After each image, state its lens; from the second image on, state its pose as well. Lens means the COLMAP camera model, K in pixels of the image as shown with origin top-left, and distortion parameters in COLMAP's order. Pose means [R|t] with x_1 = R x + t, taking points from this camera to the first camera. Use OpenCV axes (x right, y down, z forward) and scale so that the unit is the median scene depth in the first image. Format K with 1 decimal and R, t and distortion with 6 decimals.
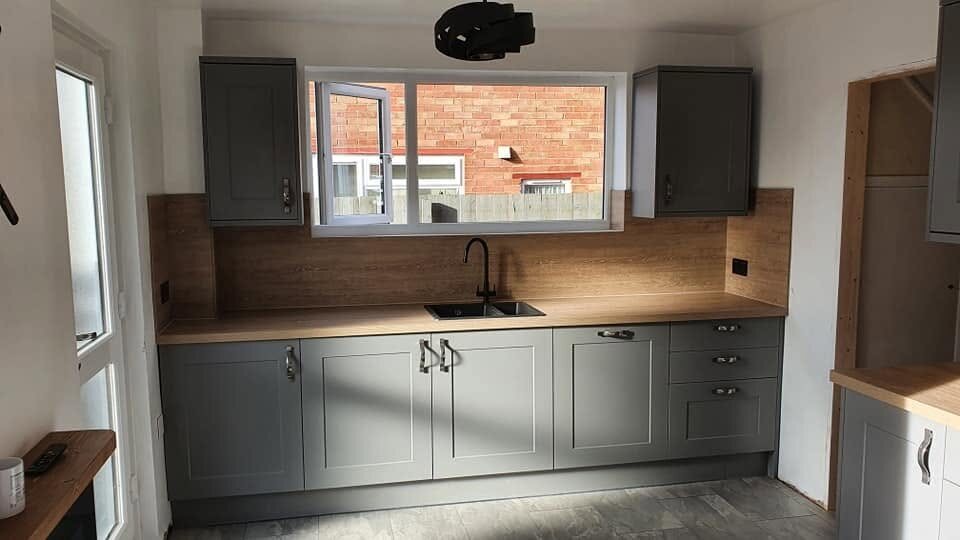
lens RADIAL K [[765.4, 0, 484.2], [0, 765.4, 272.6], [0, 0, 1]] dist [0.057981, -0.003660]
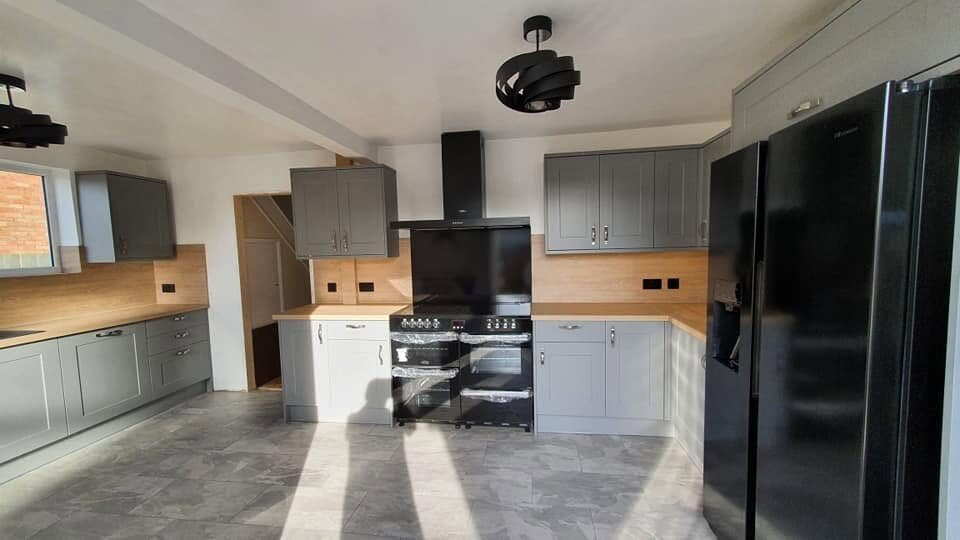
lens RADIAL K [[383.8, 0, 483.6], [0, 383.8, 273.5], [0, 0, 1]] dist [0.010260, 0.000055]
pose [[0.348800, -0.073945, 0.934275, -0.276683], [0.131425, 0.990891, 0.029360, 0.032233], [-0.927936, 0.112546, 0.355341, -0.019225]]
